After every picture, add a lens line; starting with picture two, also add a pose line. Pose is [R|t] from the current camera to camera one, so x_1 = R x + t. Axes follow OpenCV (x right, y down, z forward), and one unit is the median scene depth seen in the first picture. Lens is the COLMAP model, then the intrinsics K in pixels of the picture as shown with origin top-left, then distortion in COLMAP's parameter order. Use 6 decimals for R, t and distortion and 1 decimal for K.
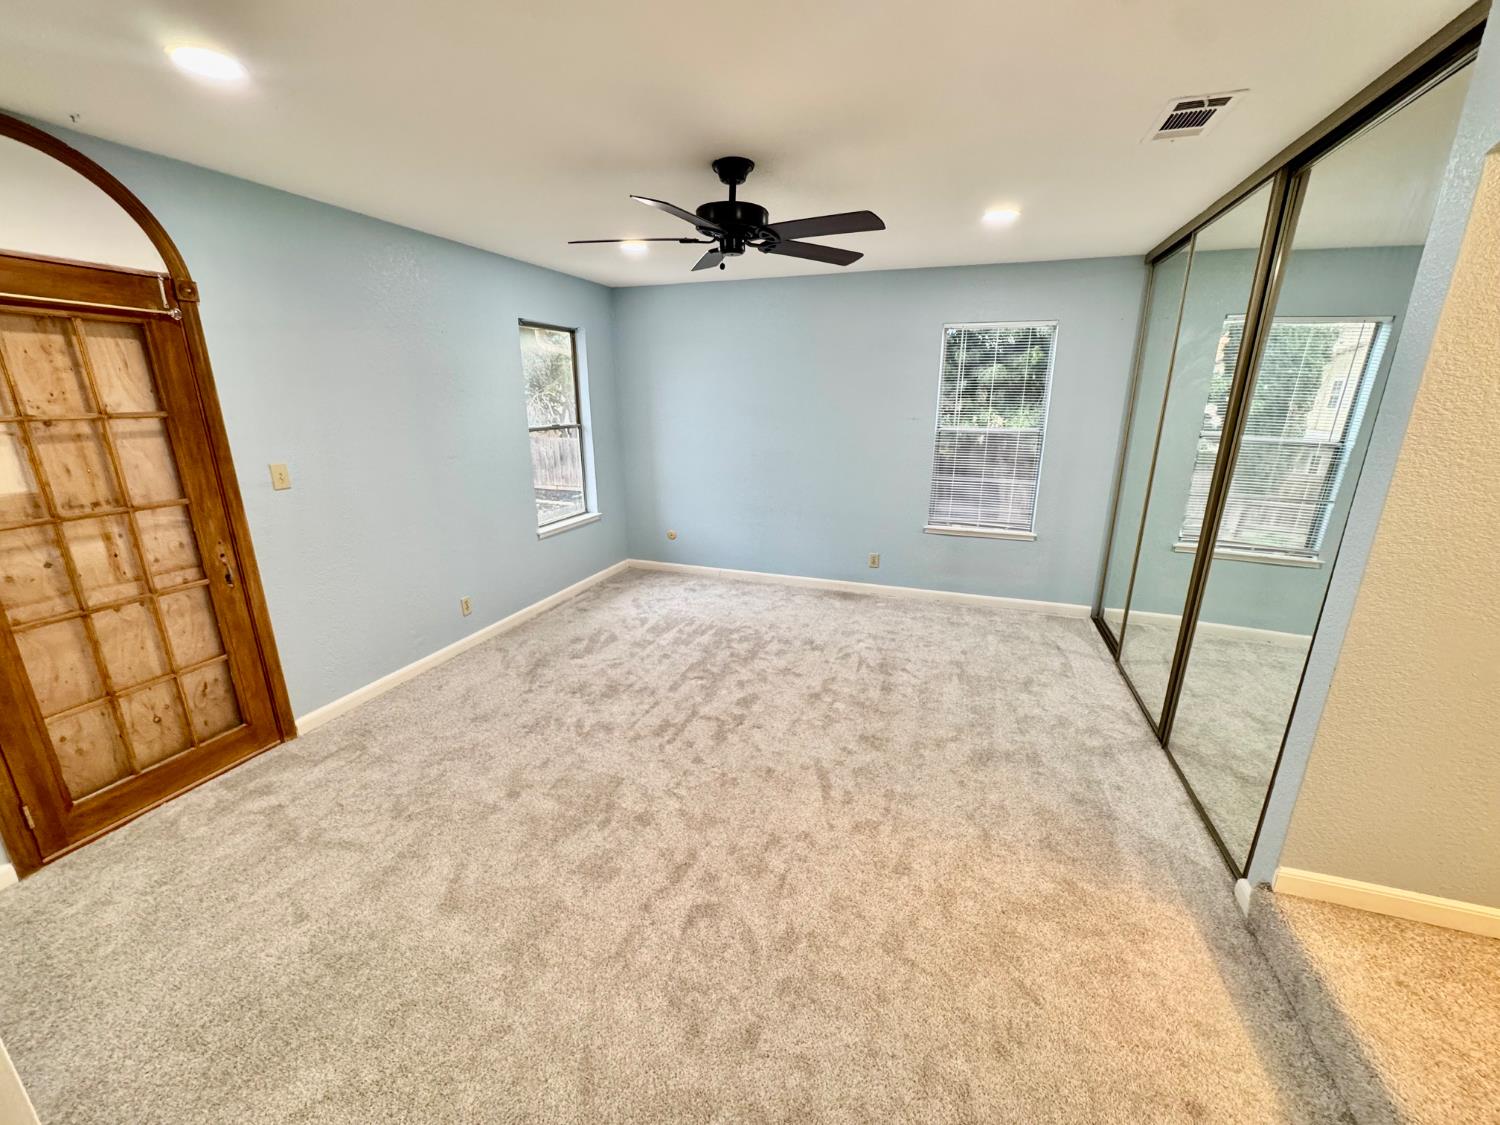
lens RADIAL K [[596.0, 0, 751.3], [0, 596.0, 567.1], [0, 0, 1]] dist [-0.000074, 0.000057]
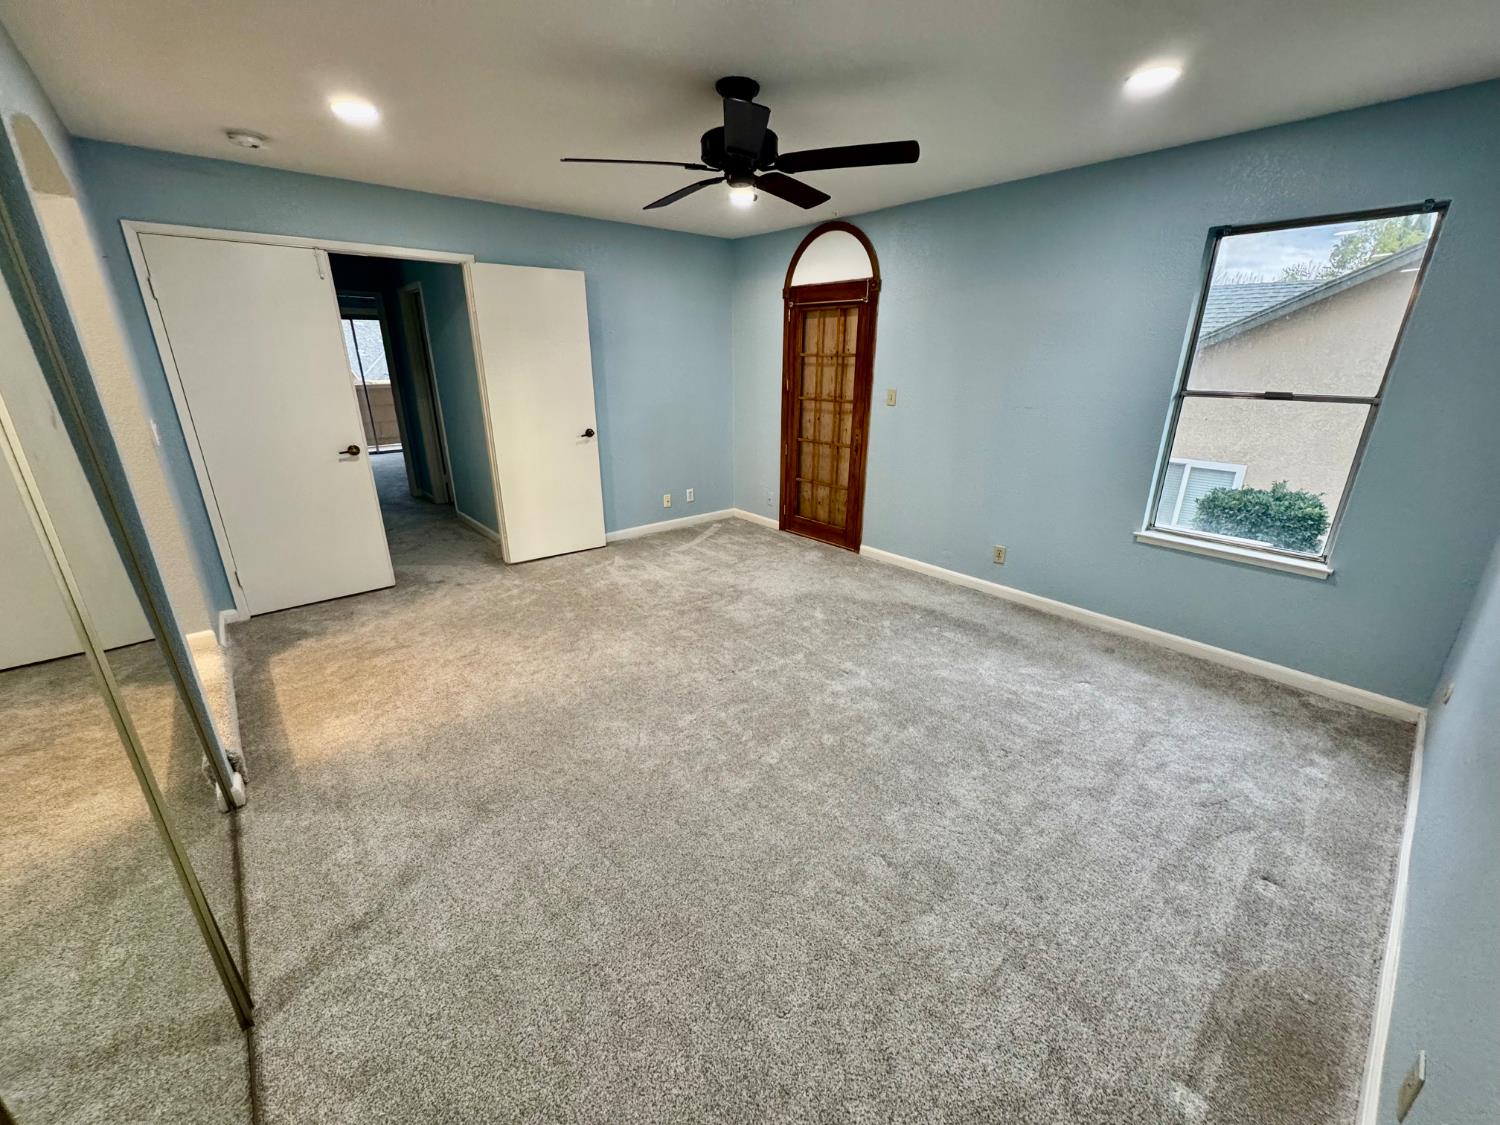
lens RADIAL K [[596.0, 0, 750.4], [0, 596.0, 560.5], [0, 0, 1]] dist [-0.000074, 0.000057]
pose [[-0.496201, 0.282633, -0.820916, 0.843492], [-0.243253, 0.862401, 0.443950, -0.406059], [0.833434, 0.419979, -0.359173, 1.501996]]
